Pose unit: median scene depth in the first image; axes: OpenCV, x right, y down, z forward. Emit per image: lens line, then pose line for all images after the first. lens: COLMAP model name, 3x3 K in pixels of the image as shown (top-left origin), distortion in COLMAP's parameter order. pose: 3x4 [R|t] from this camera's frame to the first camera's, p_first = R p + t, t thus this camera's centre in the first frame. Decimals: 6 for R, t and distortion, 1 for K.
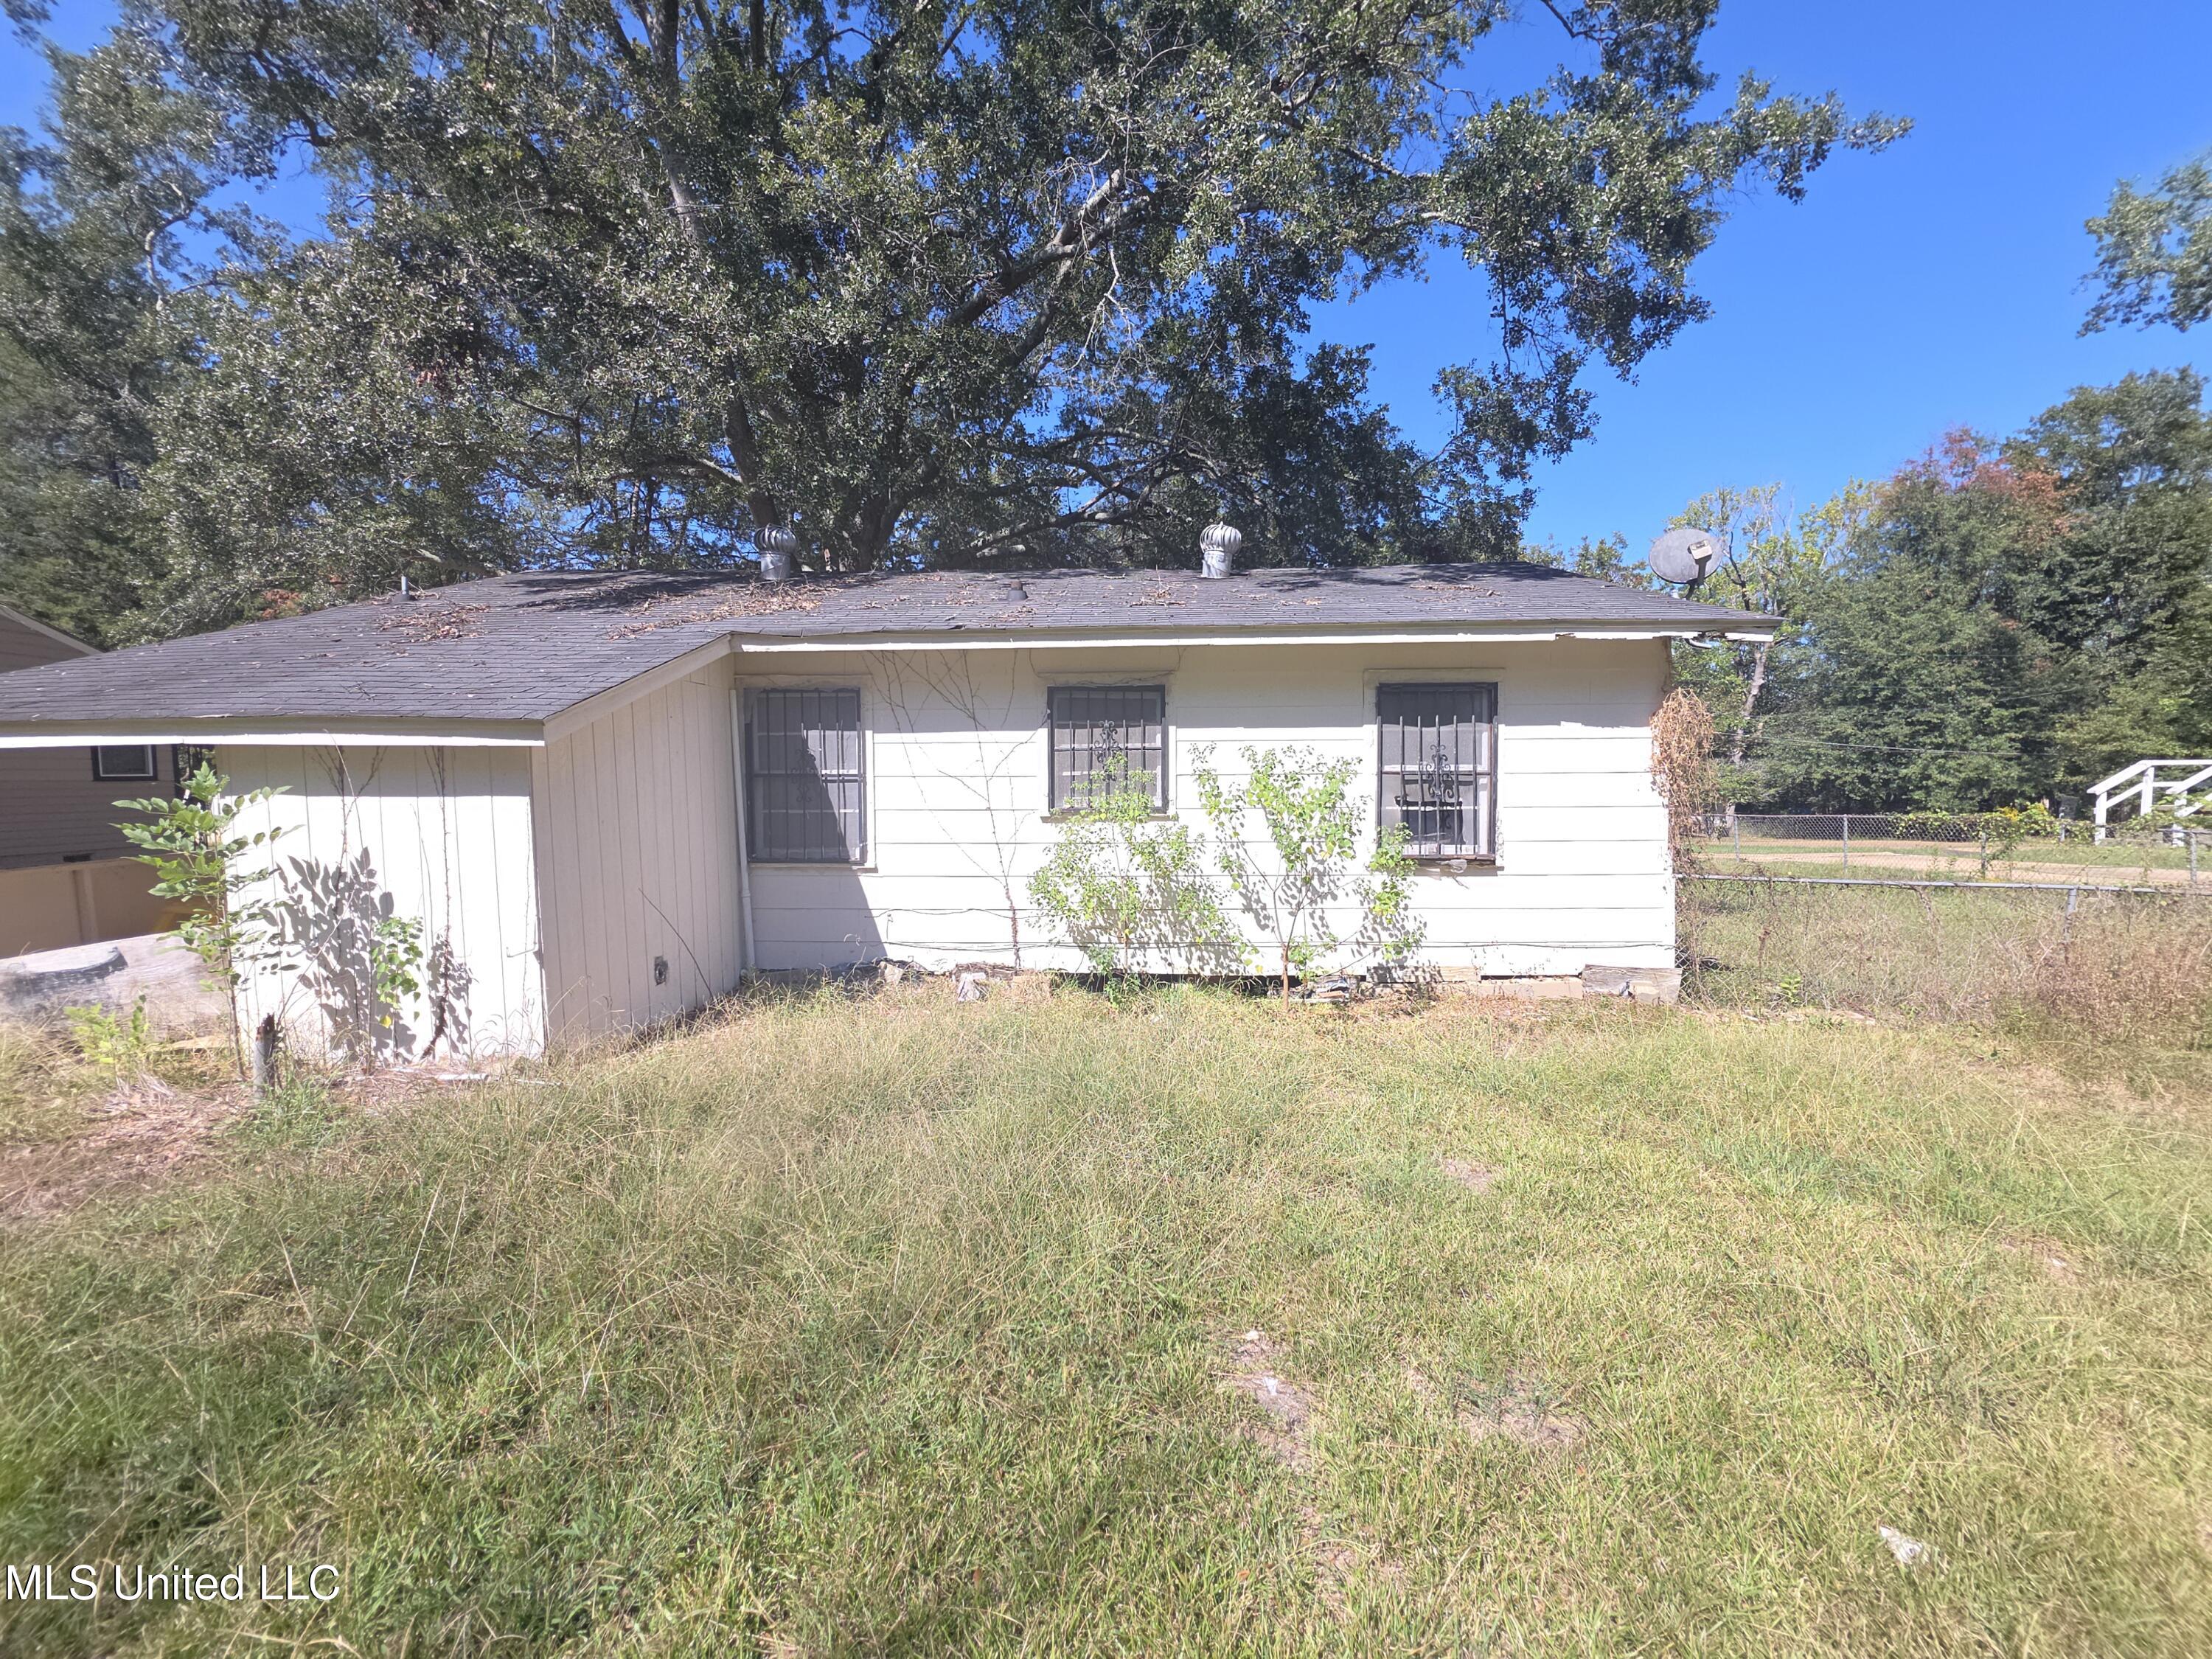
lens RADIAL K [[889.0, 0, 1101.0], [0, 889.0, 820.5], [0, 0, 1]] dist [-0.001063, -0.000602]
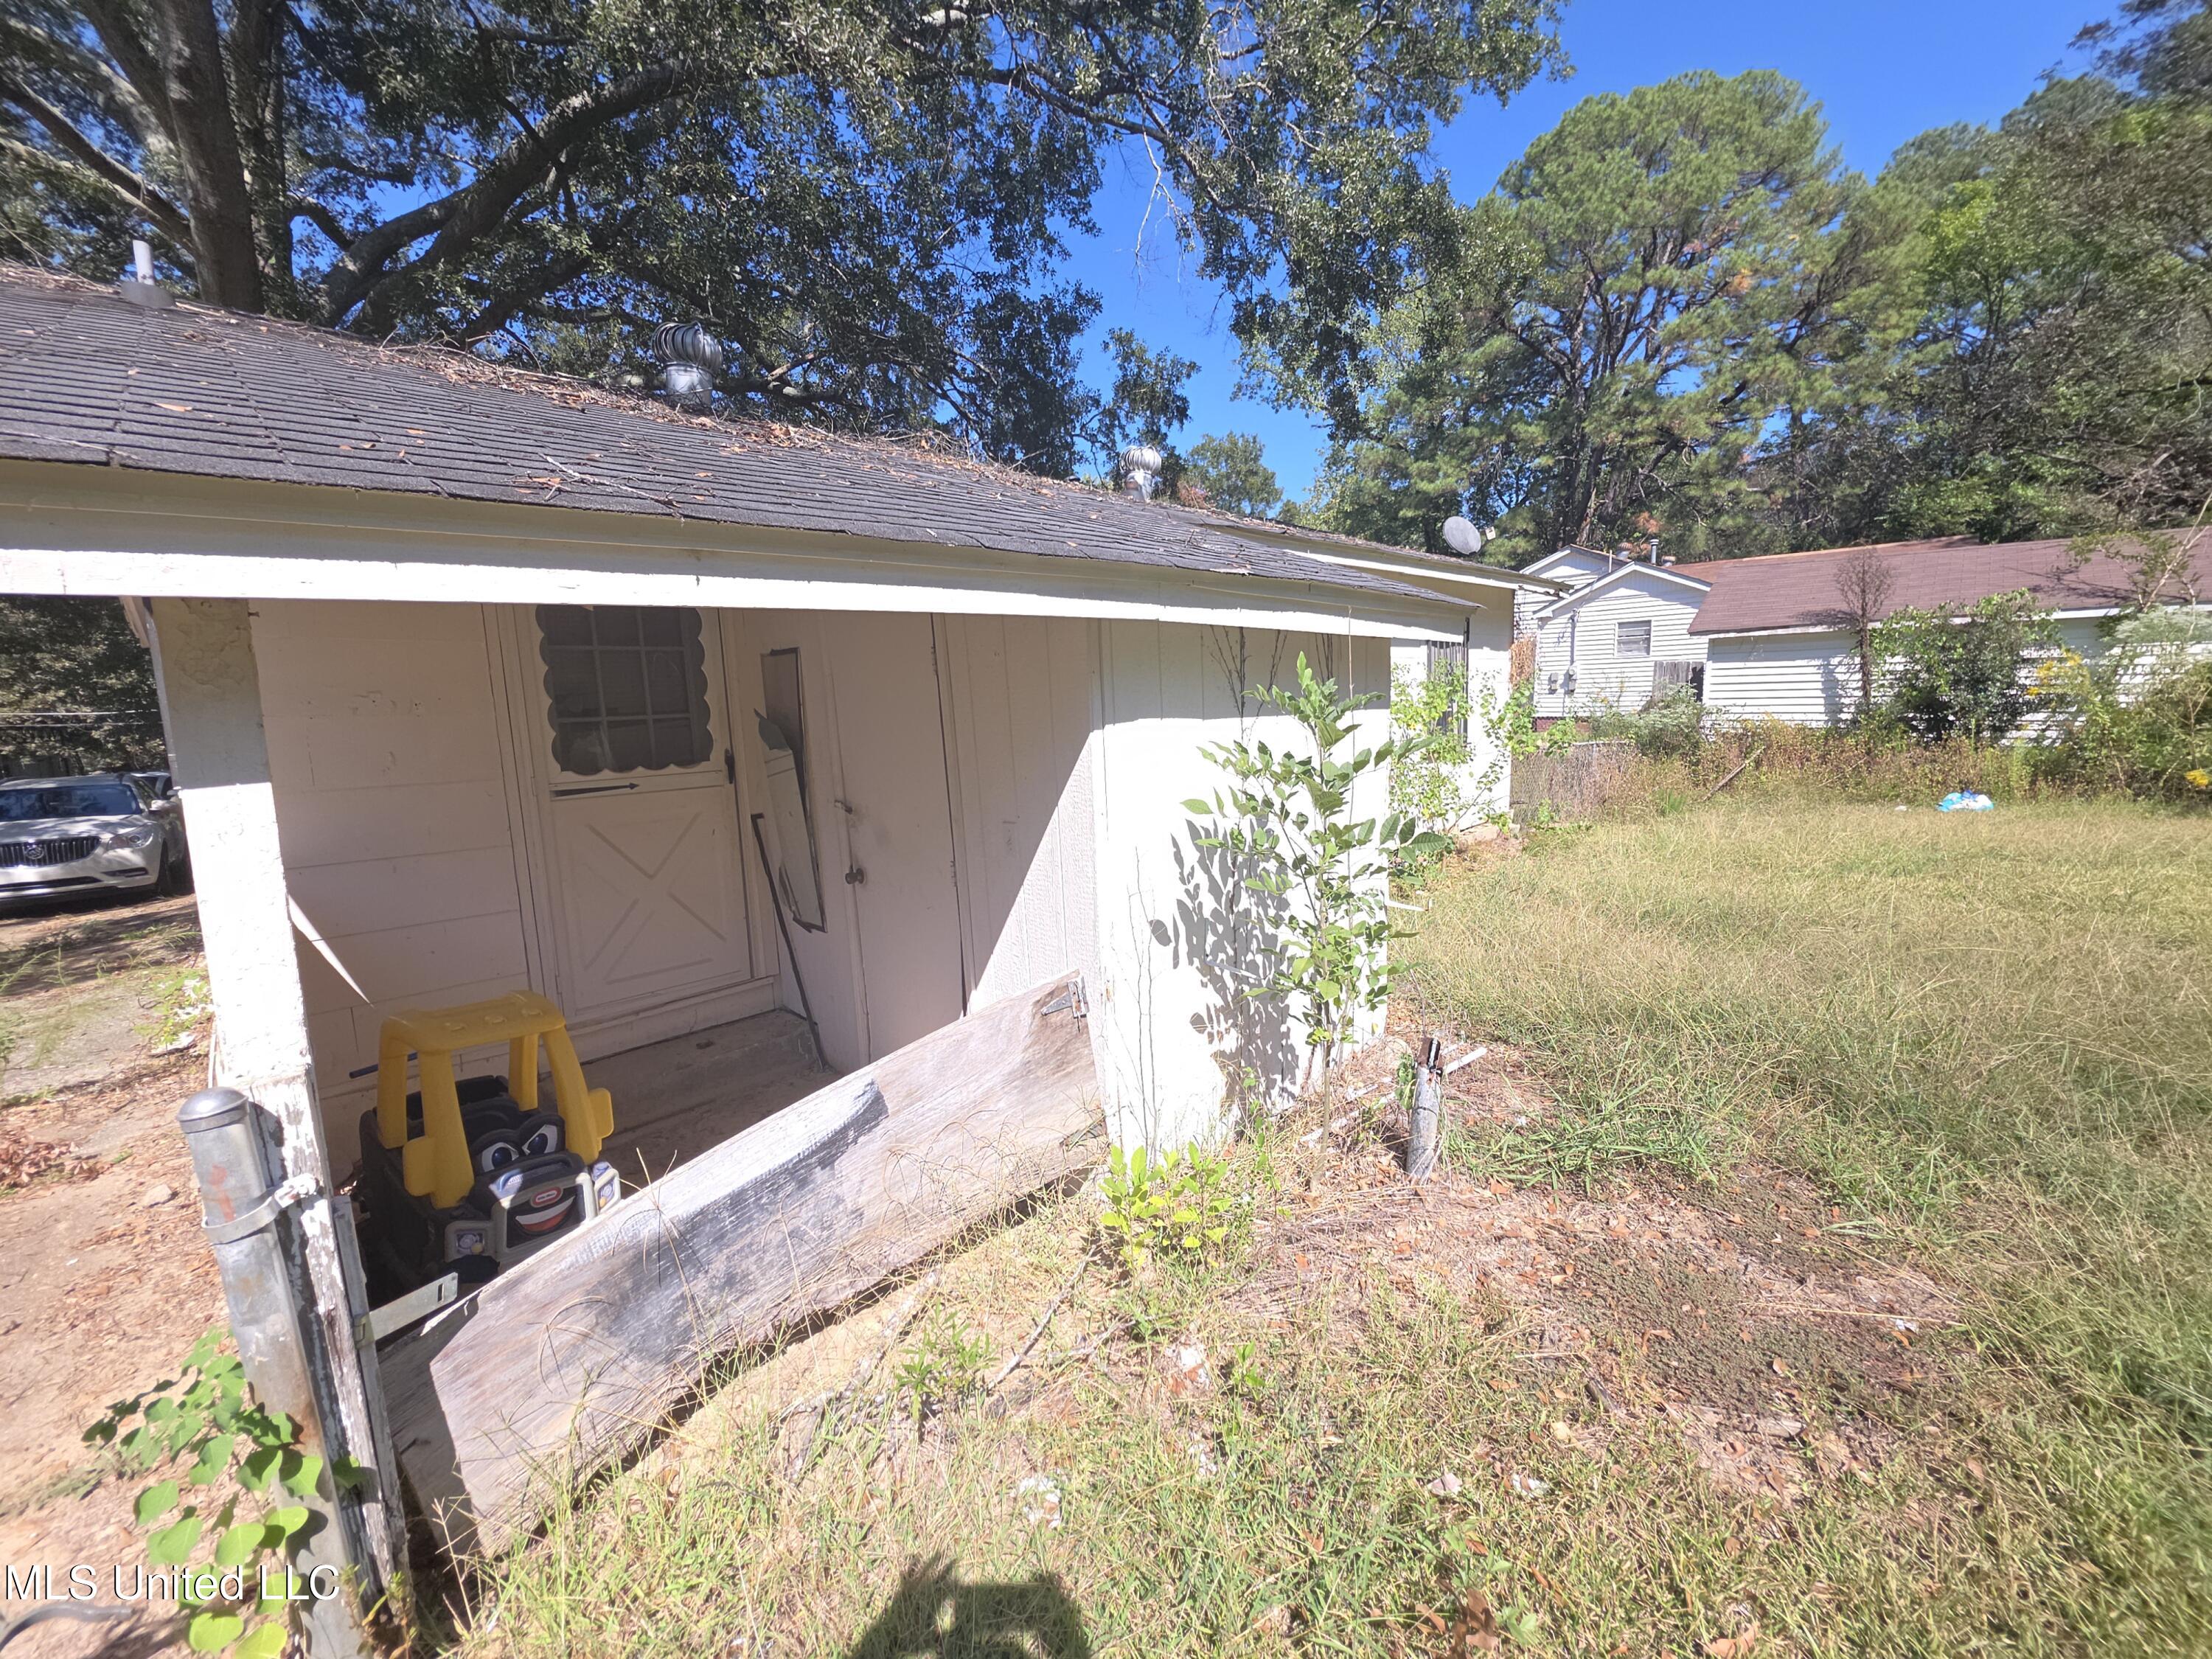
lens RADIAL K [[889.0, 0, 1101.2], [0, 889.0, 836.7], [0, 0, 1]] dist [-0.001063, -0.000602]
pose [[0.691599, -0.127251, 0.710984, -1.362910], [0.068775, 0.991488, 0.110555, -0.017907], [-0.719000, -0.027562, 0.694464, 0.632191]]
